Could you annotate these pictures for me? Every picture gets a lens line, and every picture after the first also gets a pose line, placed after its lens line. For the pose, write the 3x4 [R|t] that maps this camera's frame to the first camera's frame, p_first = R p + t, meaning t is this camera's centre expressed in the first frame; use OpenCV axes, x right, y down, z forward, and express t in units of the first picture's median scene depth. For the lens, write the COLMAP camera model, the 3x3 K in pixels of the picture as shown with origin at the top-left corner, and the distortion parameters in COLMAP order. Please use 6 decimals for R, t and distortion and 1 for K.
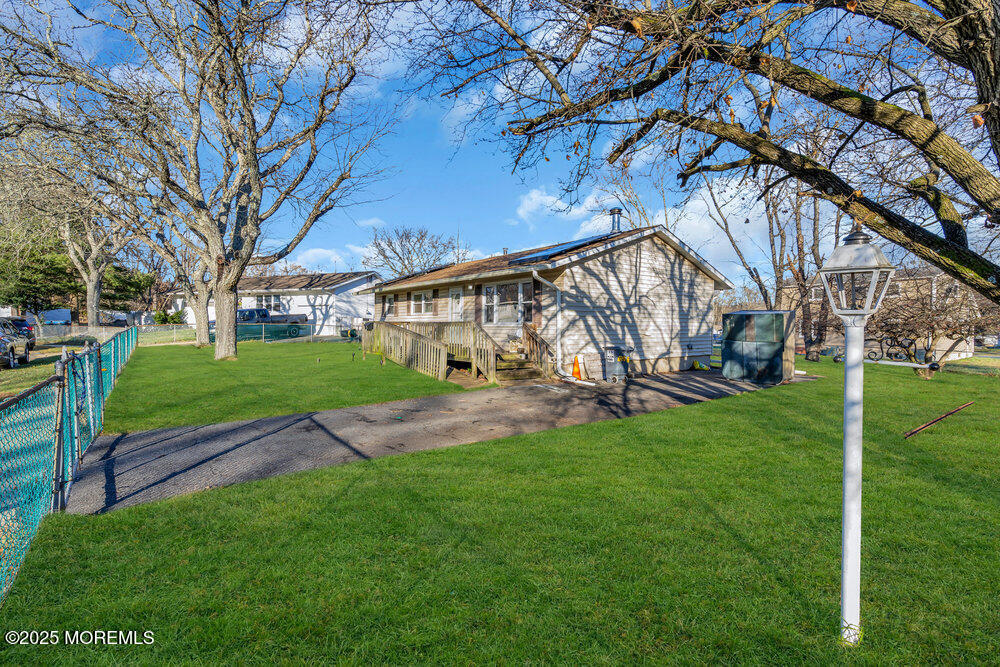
lens RADIAL K [[466.1, 0, 498.4], [0, 466.1, 329.6], [0, 0, 1]] dist [0.000870, 0.001237]
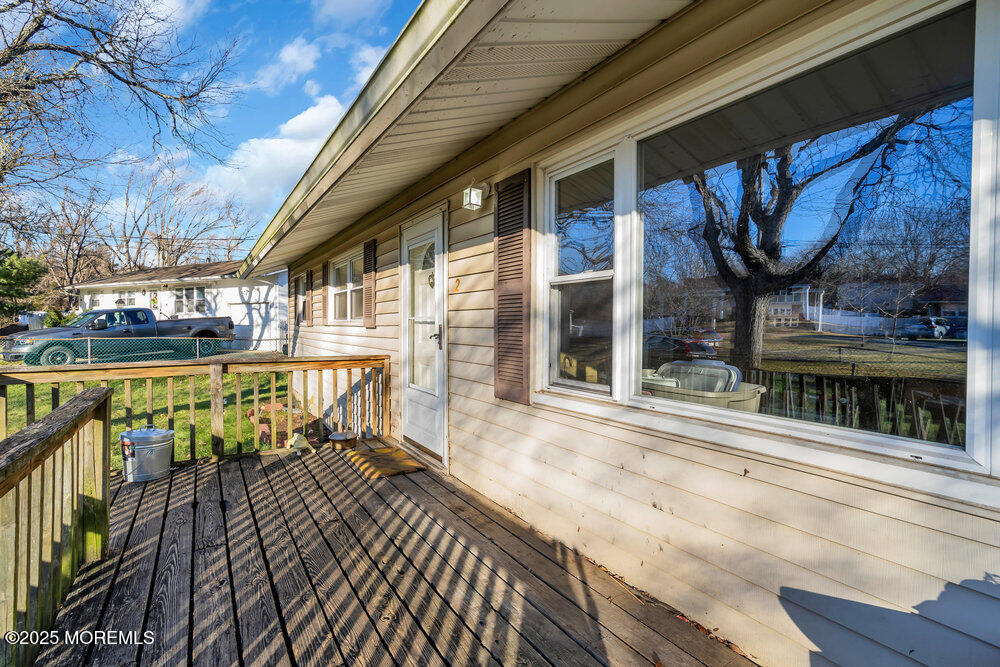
lens RADIAL K [[466.1, 0, 498.4], [0, 466.1, 329.6], [0, 0, 1]] dist [0.000870, 0.001237]
pose [[0.997632, 0.001651, -0.068756, -0.020633], [-0.001583, 0.999998, 0.001053, -0.020454], [0.068758, -0.000942, 0.997633, 0.467547]]
